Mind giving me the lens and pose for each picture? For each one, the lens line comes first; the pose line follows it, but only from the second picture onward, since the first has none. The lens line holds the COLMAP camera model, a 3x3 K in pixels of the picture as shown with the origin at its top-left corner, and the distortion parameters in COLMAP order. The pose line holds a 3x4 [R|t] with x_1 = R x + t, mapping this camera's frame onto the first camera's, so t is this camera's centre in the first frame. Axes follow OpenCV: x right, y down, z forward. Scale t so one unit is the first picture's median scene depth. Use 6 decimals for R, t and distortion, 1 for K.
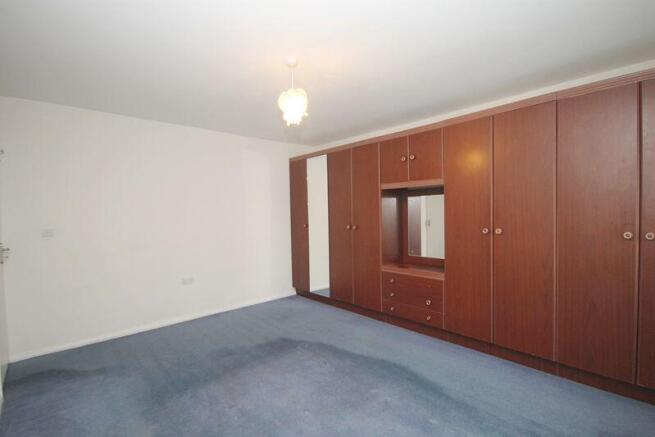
lens RADIAL K [[320.5, 0, 325.3], [0, 320.5, 221.8], [0, 0, 1]] dist [-0.000544, -0.000050]
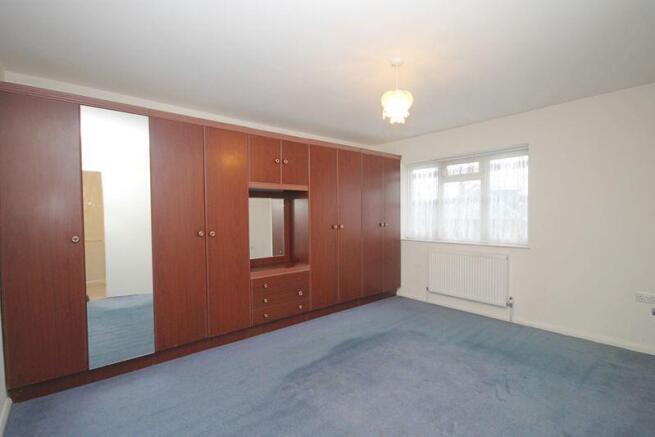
lens RADIAL K [[320.5, 0, 325.3], [0, 320.5, 221.8], [0, 0, 1]] dist [-0.000544, -0.000050]
pose [[-0.008598, -0.006763, 0.999940, -0.803745], [0.039633, 0.999189, 0.007098, -0.005297], [-0.999177, 0.039691, -0.008323, 0.901739]]
